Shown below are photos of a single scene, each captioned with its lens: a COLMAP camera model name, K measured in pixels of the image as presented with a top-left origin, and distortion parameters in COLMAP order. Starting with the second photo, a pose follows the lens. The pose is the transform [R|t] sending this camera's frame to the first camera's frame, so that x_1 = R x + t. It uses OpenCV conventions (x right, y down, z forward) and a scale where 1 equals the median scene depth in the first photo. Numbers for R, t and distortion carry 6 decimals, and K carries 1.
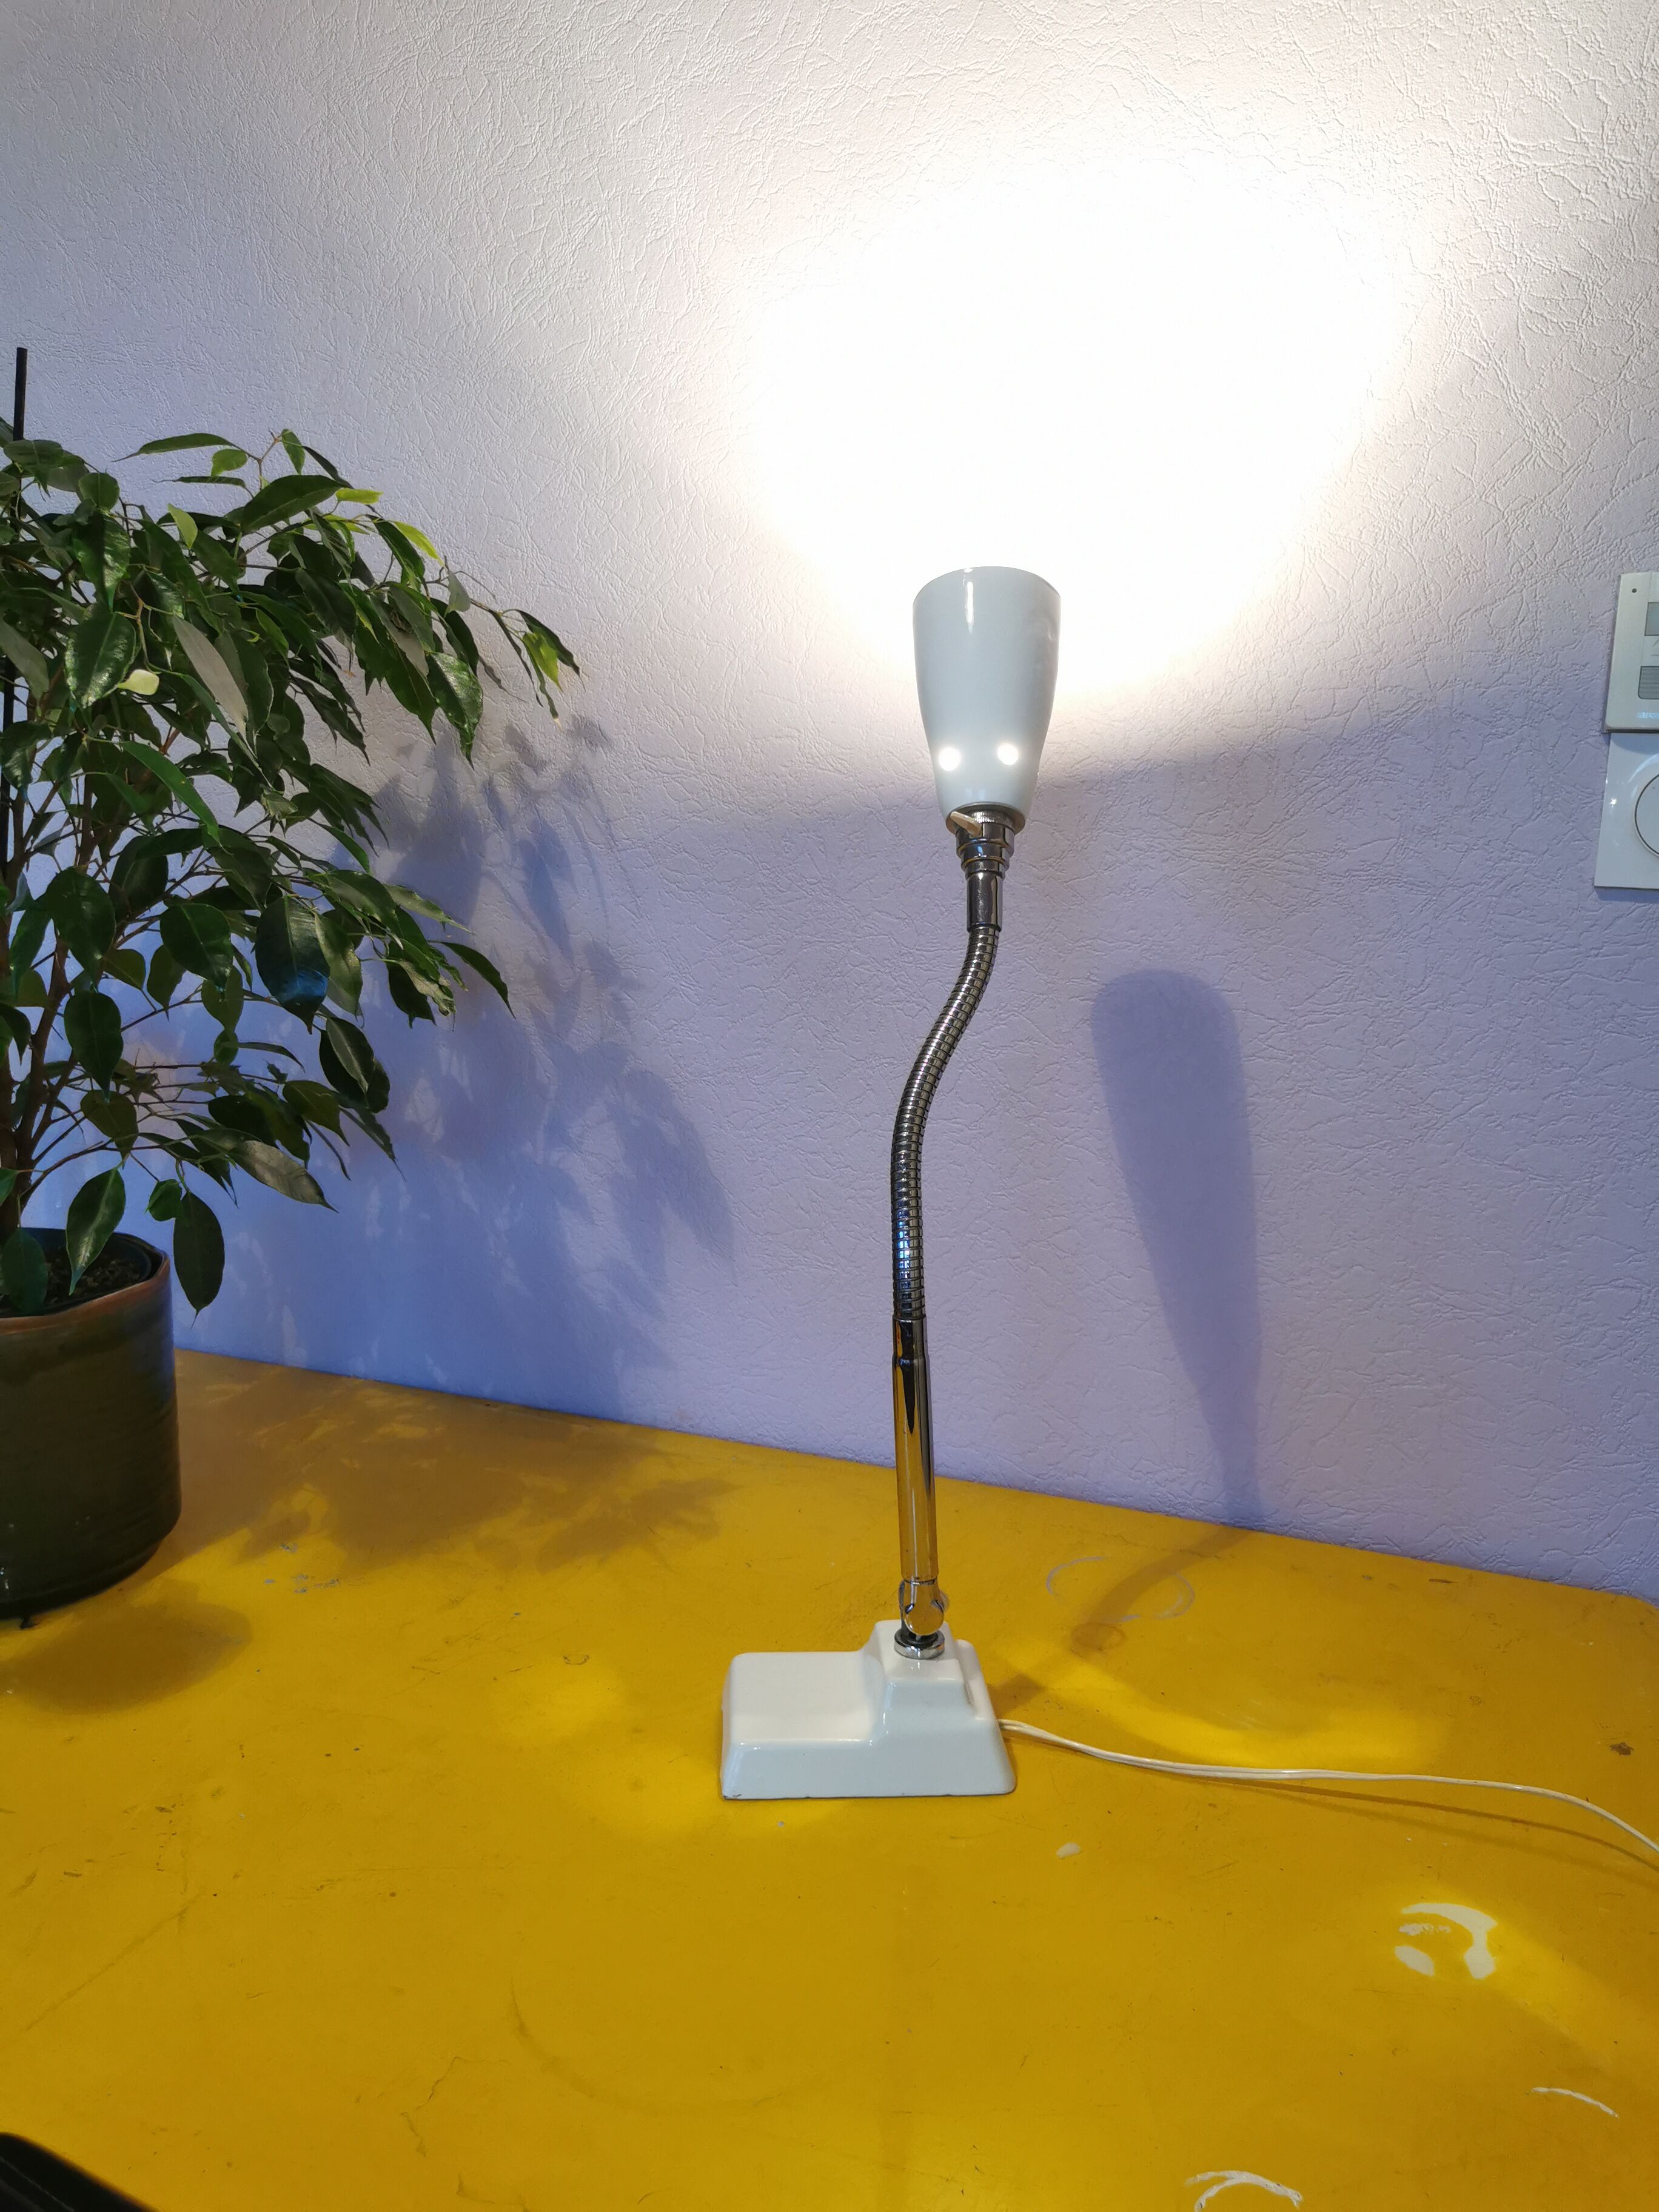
lens RADIAL K [[1751.8, 0, 837.2], [0, 1751.8, 1093.5], [0, 0, 1]] dist [0.021789, -0.014453]
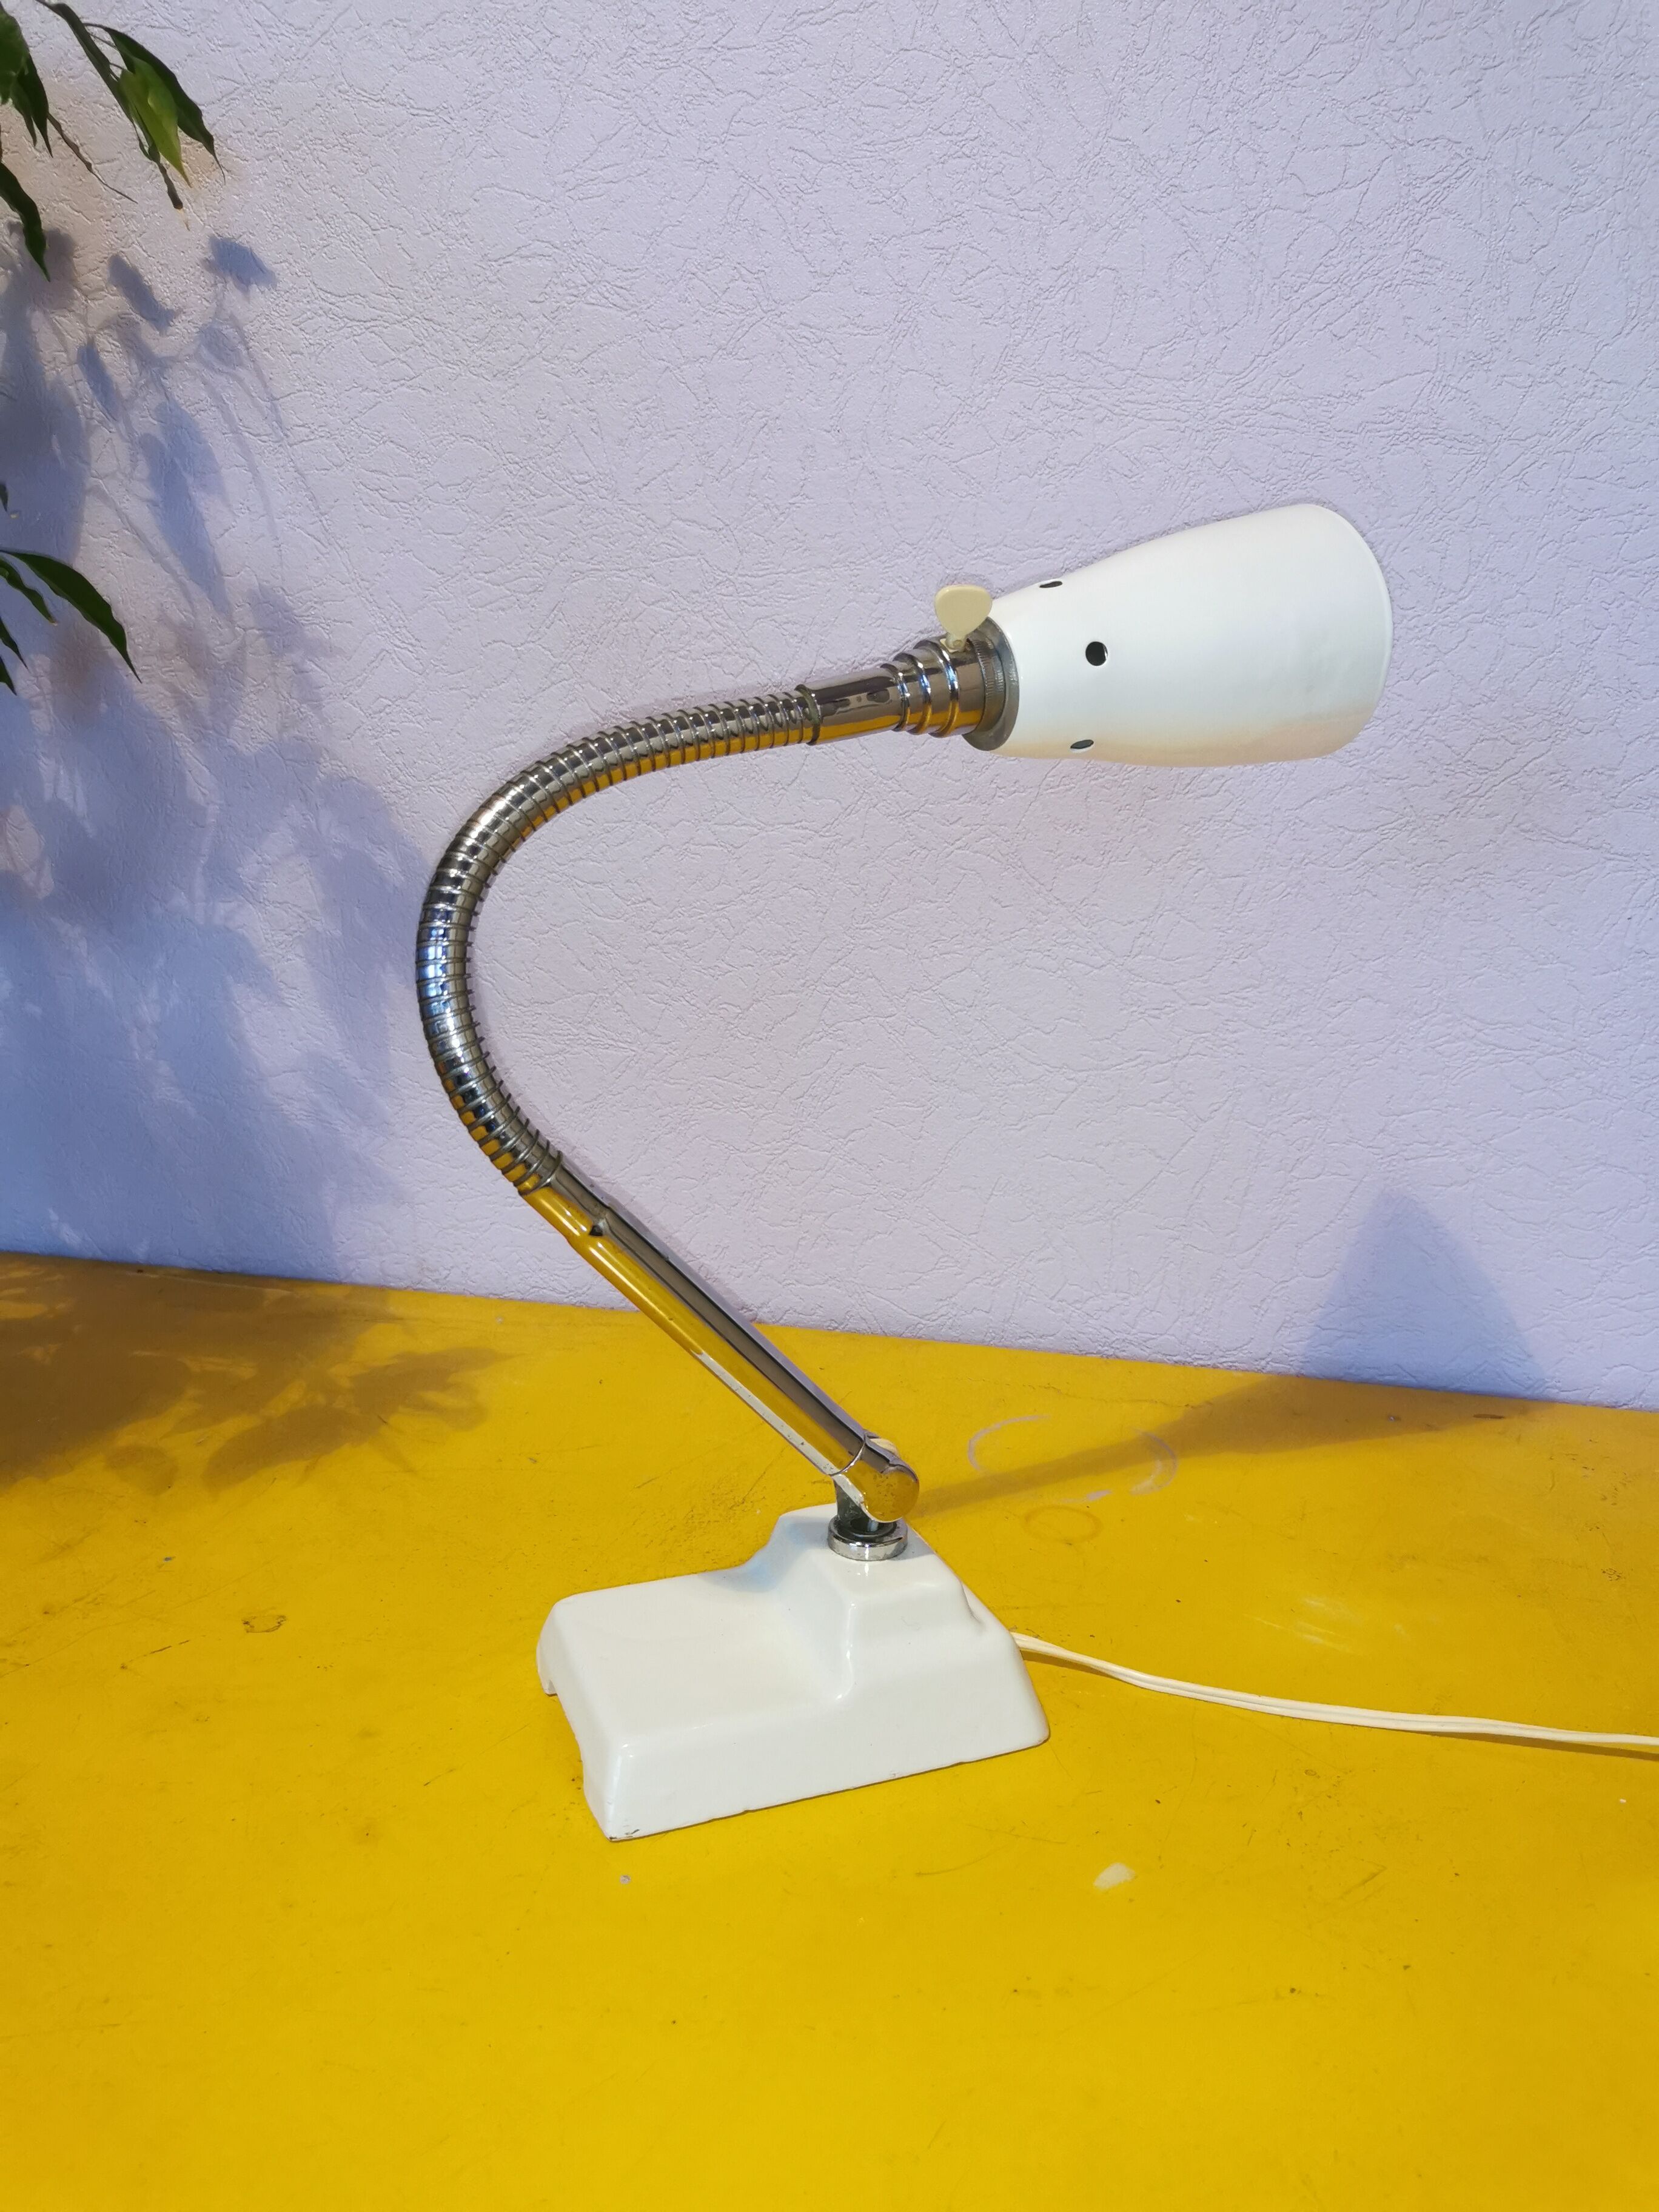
lens RADIAL K [[1751.8, 0, 842.9], [0, 1751.8, 1096.3], [0, 0, 1]] dist [0.021789, -0.014453]
pose [[0.987835, -0.036840, 0.151080, -0.025565], [0.029032, 0.998142, 0.053568, 0.083852], [-0.152773, -0.048530, 0.987069, 0.280214]]
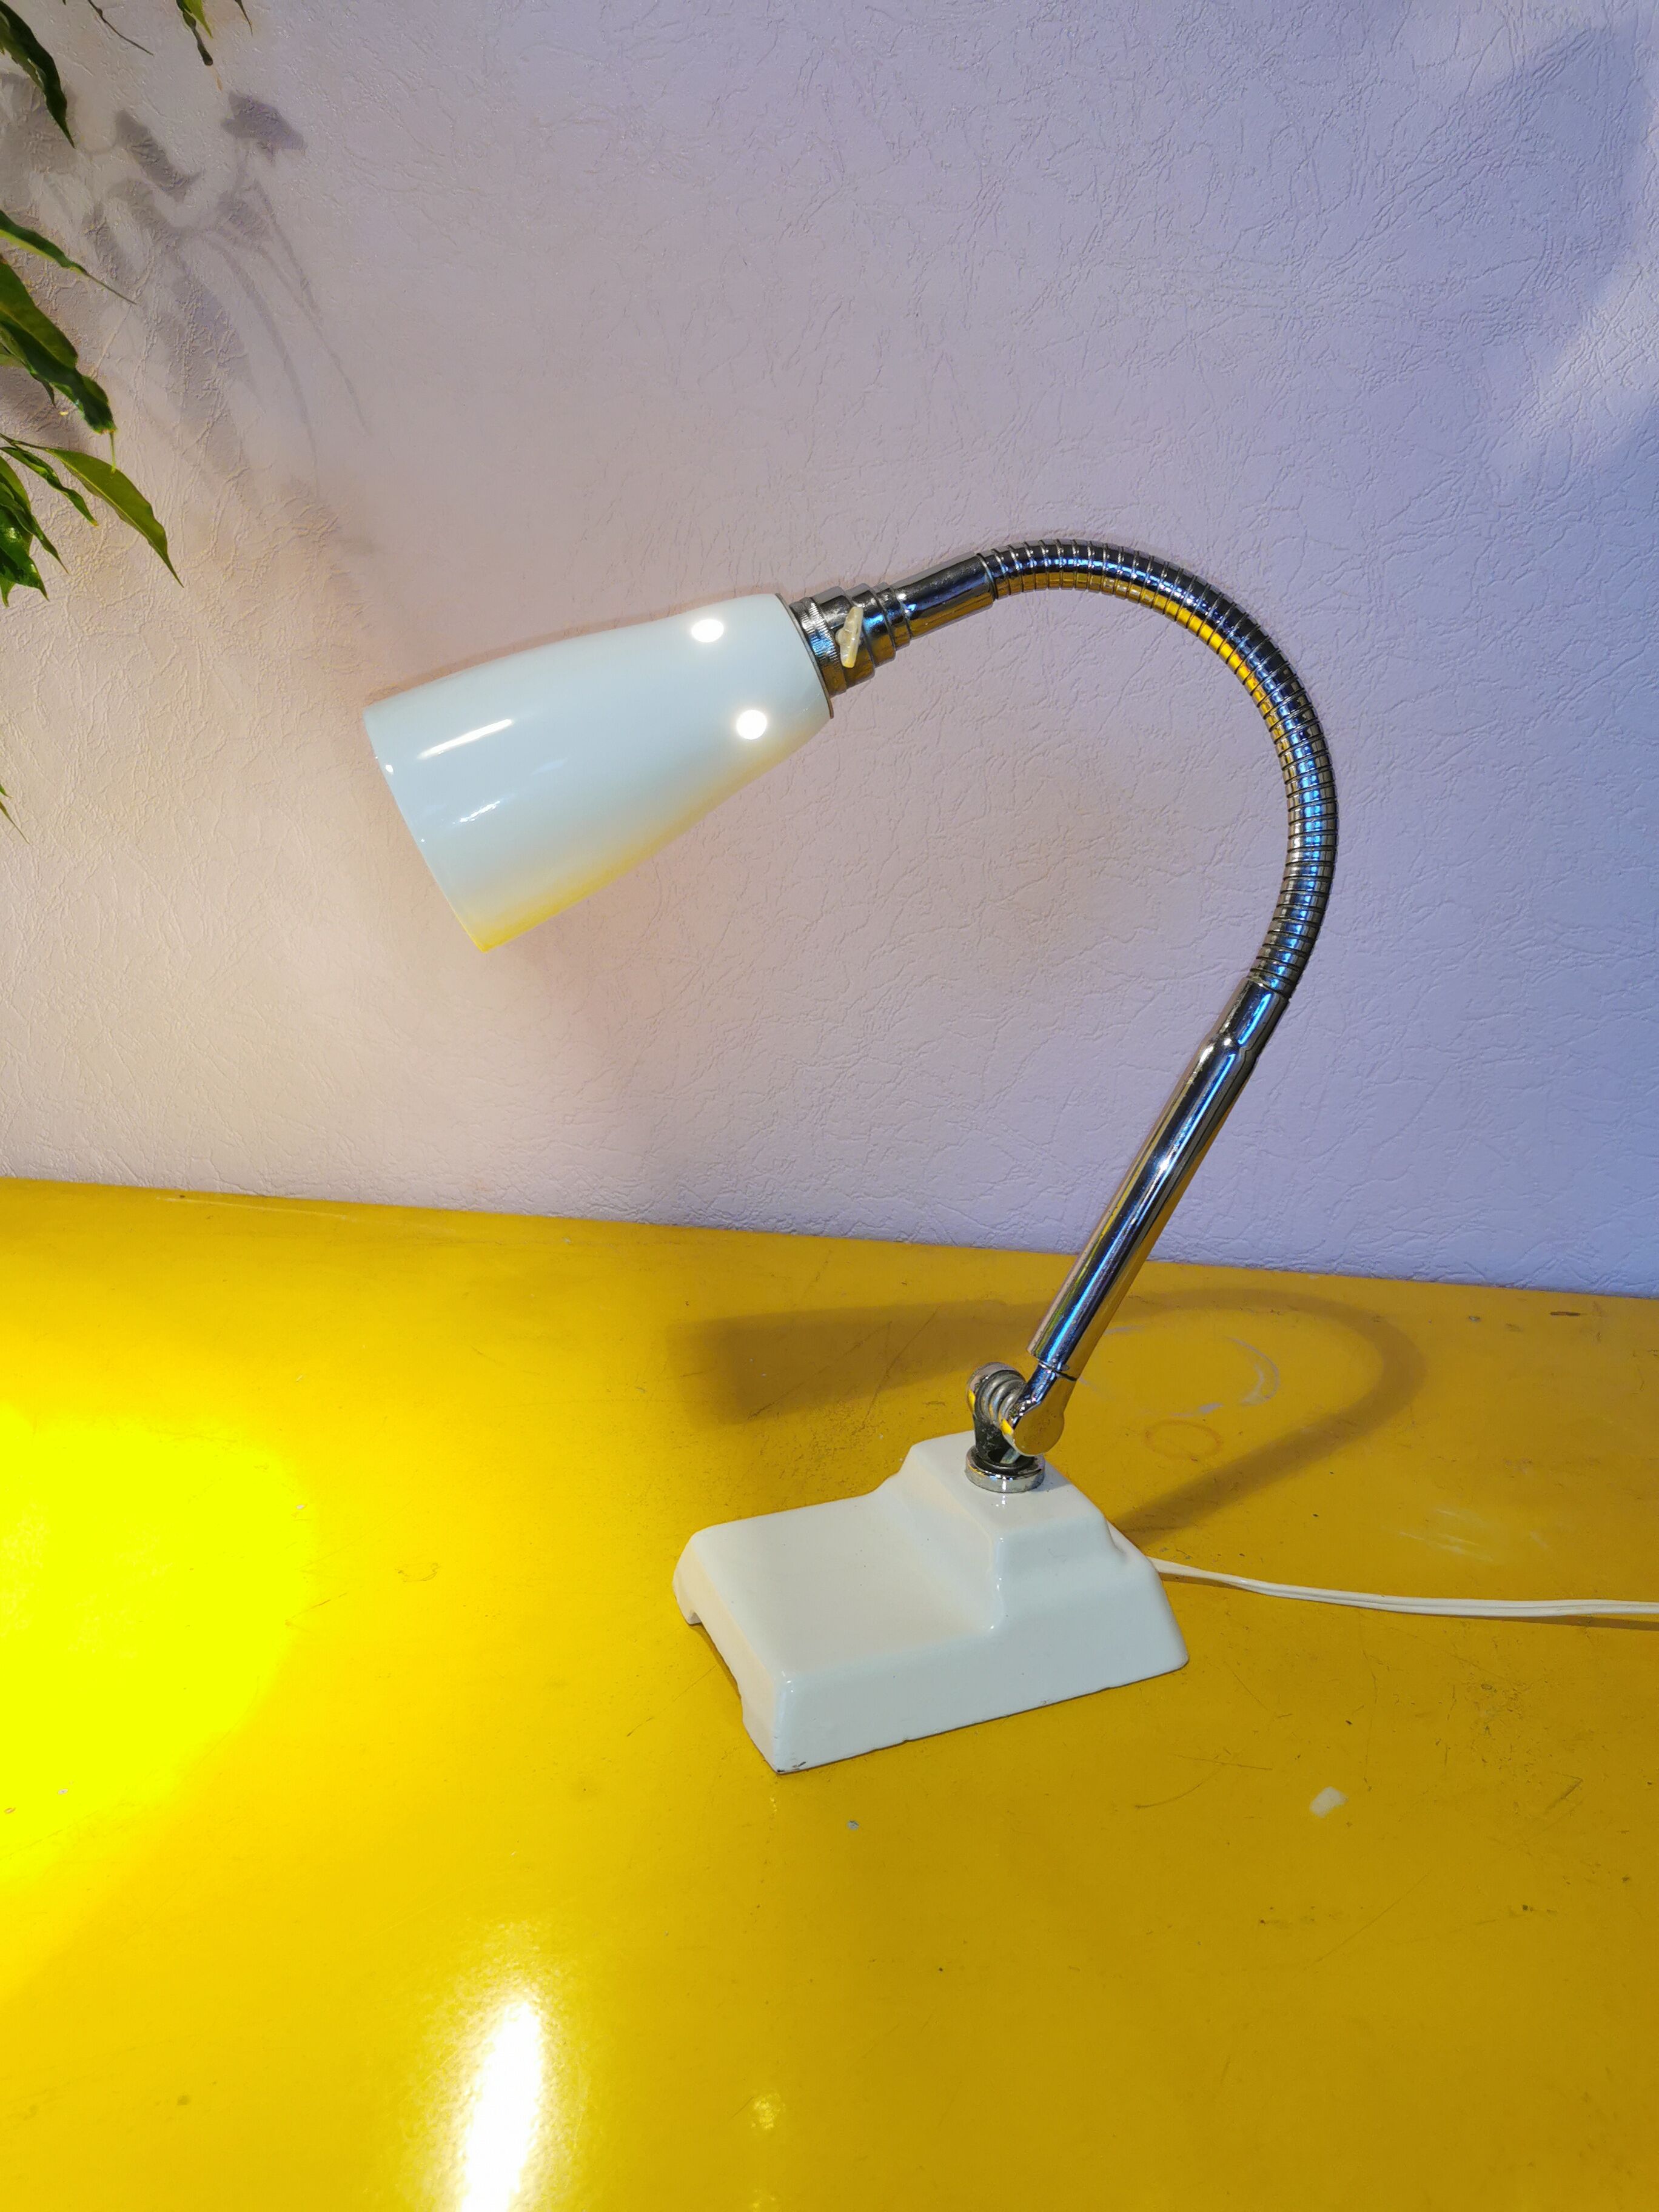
lens RADIAL K [[1751.8, 0, 843.2], [0, 1751.8, 1098.5], [0, 0, 1]] dist [0.021789, -0.014453]
pose [[0.976352, -0.069447, 0.204730, -0.091021], [0.042561, 0.990213, 0.132918, 0.063602], [-0.211957, -0.121061, 0.969752, 0.302483]]
